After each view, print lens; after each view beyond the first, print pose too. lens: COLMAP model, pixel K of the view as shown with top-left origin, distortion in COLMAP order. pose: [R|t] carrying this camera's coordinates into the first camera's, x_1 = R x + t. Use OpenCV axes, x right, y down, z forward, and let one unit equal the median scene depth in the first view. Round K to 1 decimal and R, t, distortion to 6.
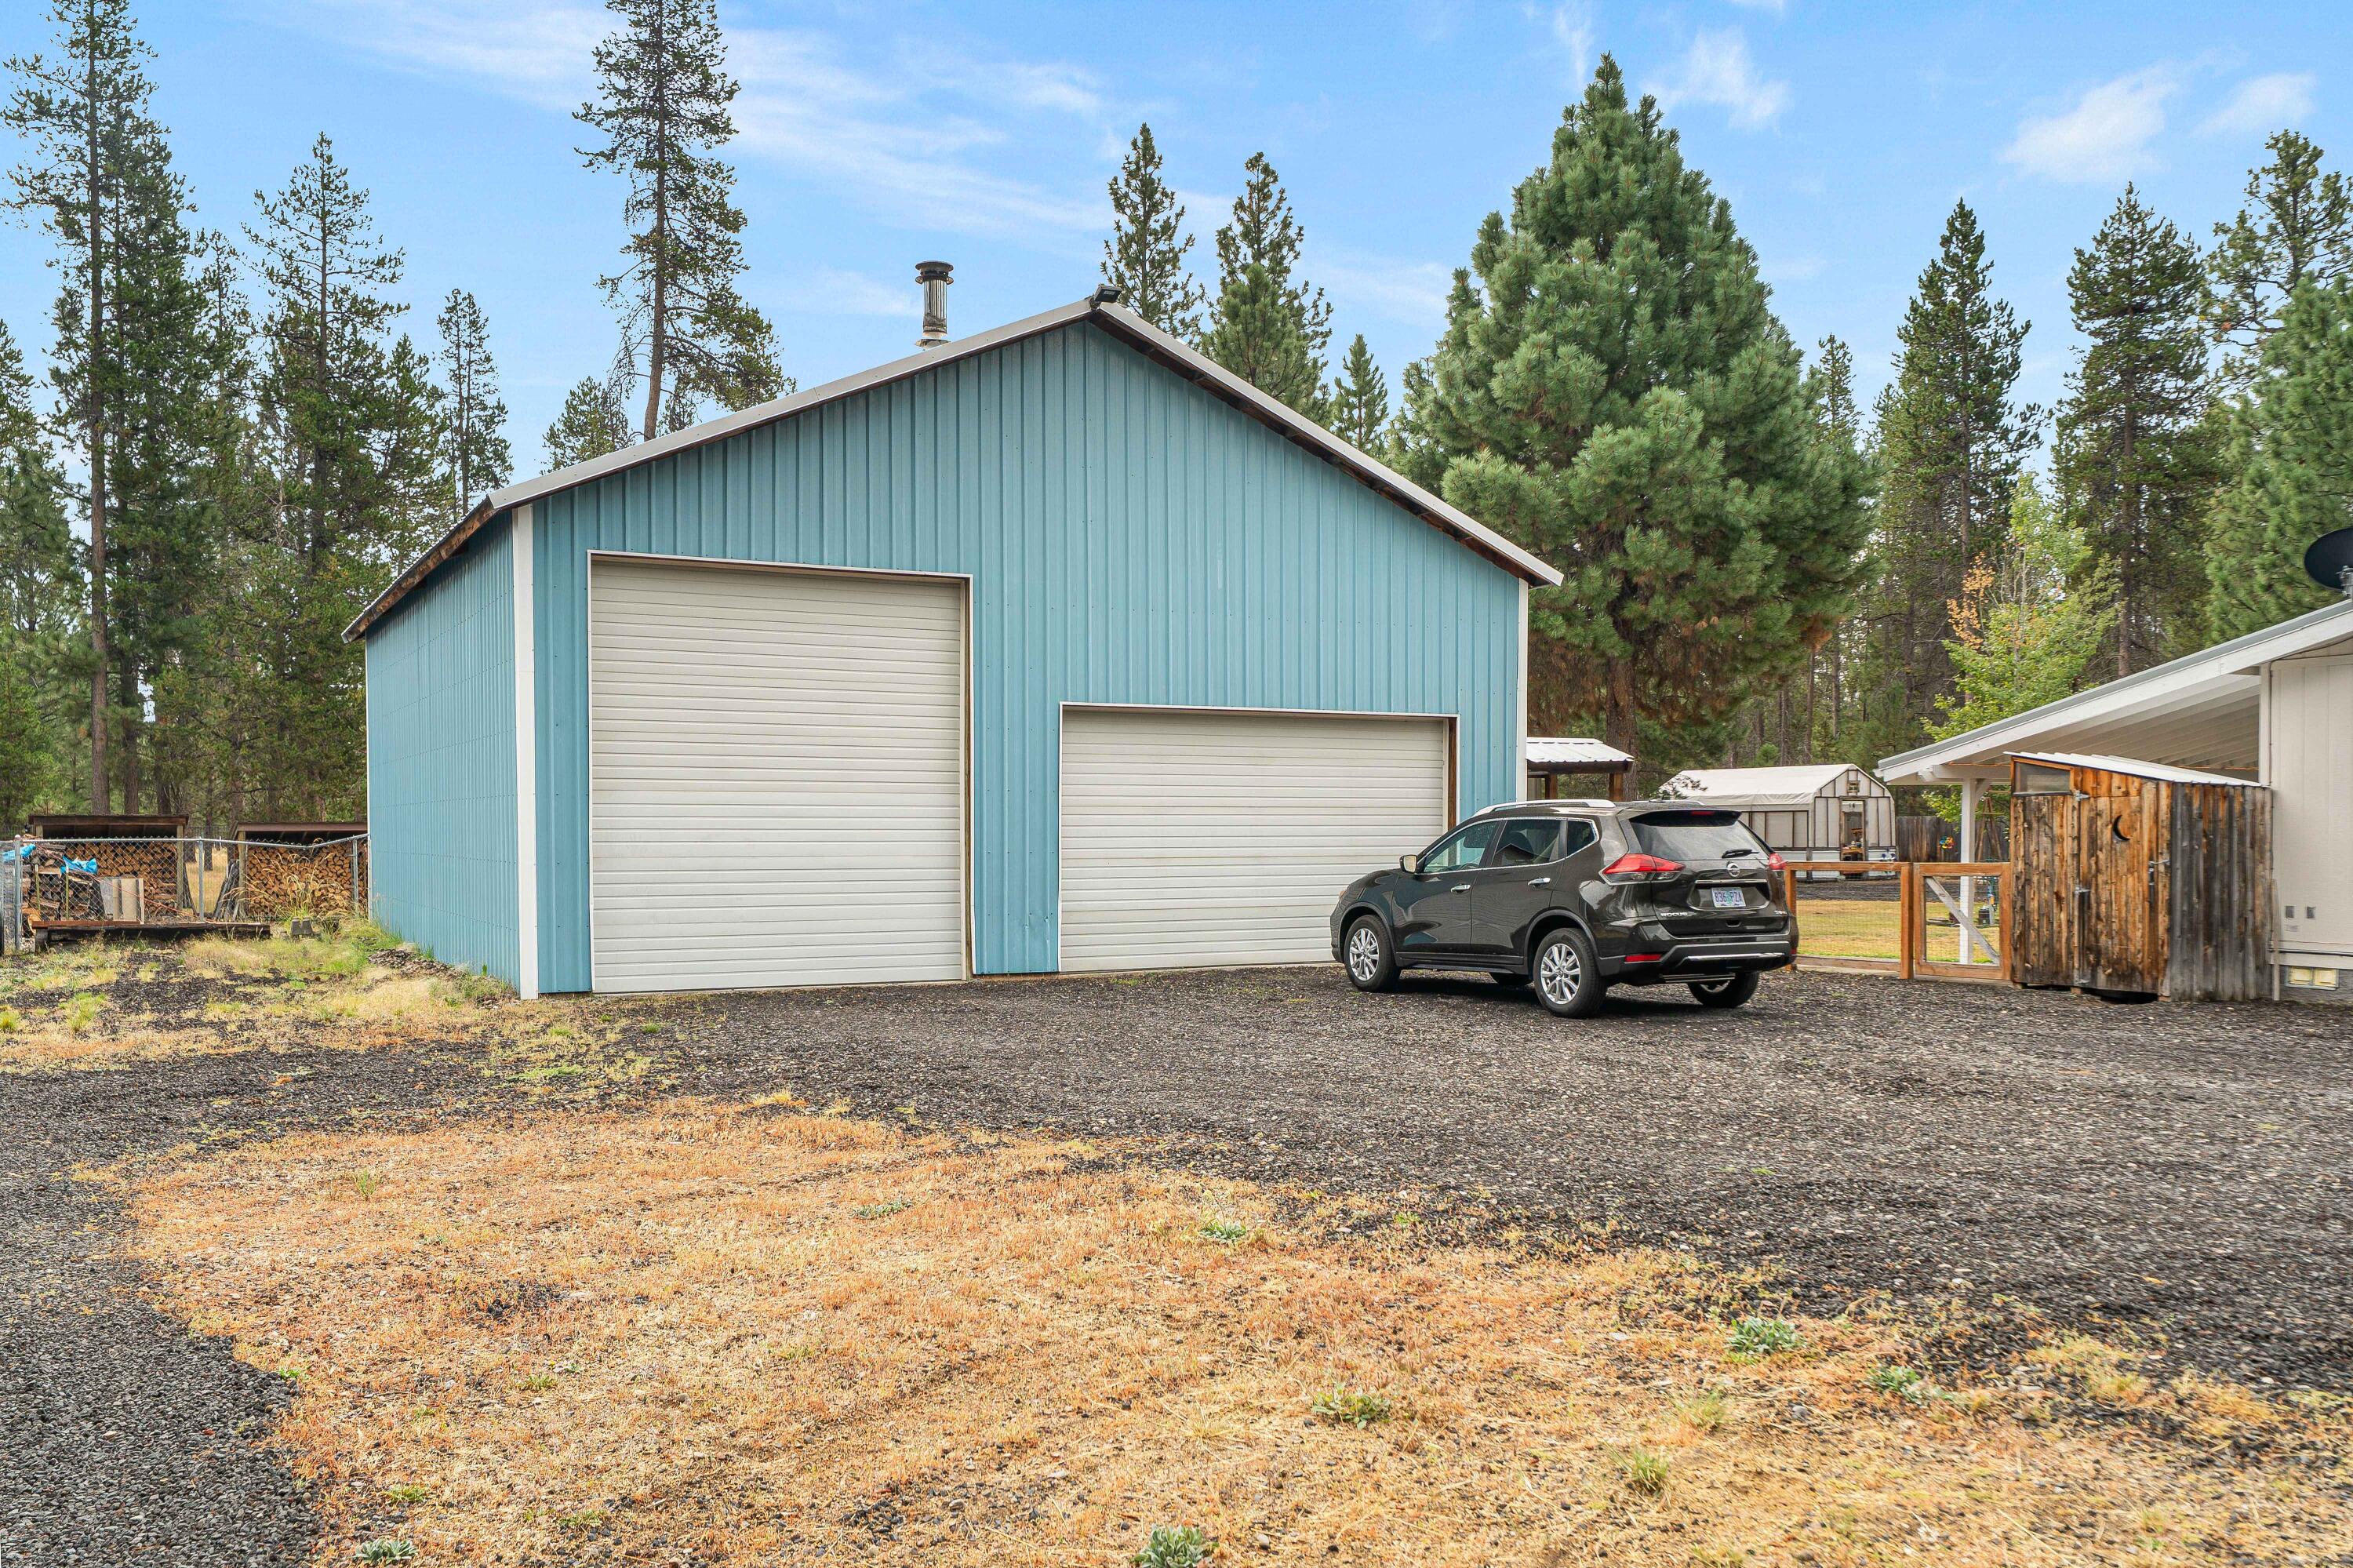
lens RADIAL K [[1865.3, 0, 1173.7], [0, 1865.3, 848.3], [0, 0, 1]] dist [0.026529, 0.001039]
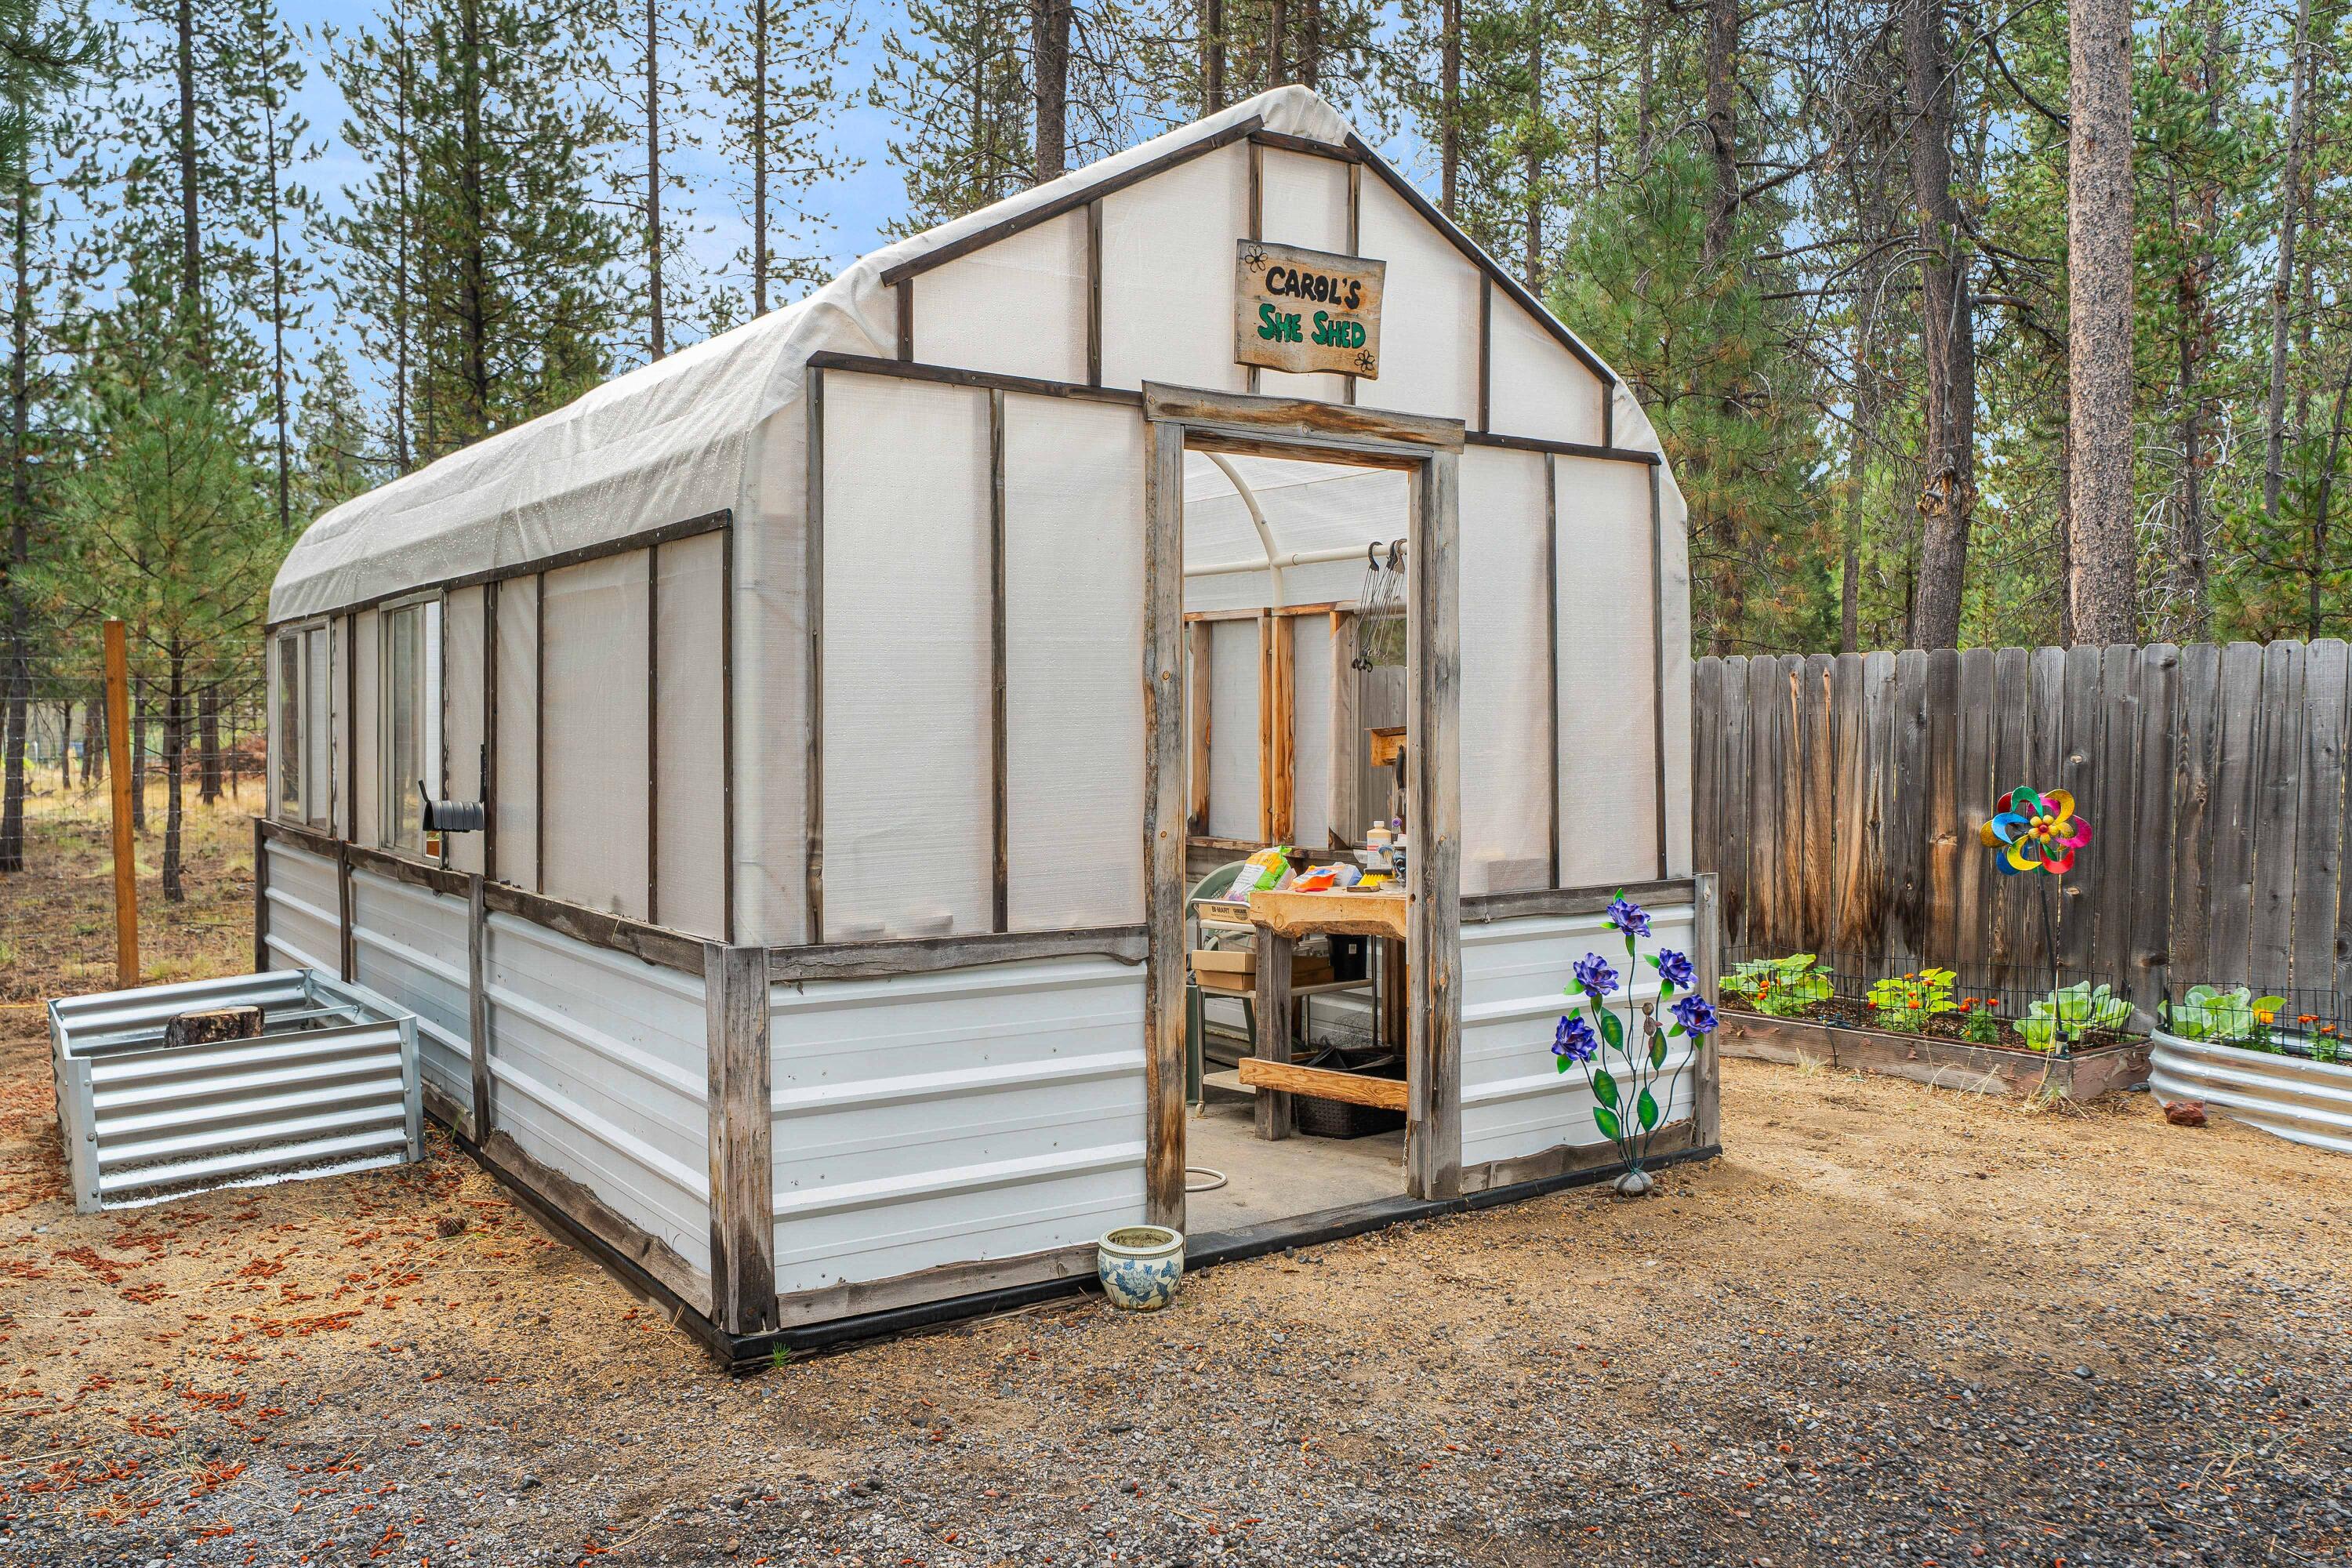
lens RADIAL K [[1831.6, 0, 1176.0], [0, 1831.6, 784.0], [0, 0, 1]] dist [0.000587, 0.000012]
pose [[0.993915, 0.003030, 0.110112, 0.338413], [-0.005248, 0.999789, 0.019862, -0.009271], [-0.110028, -0.020319, 0.993721, 0.884561]]
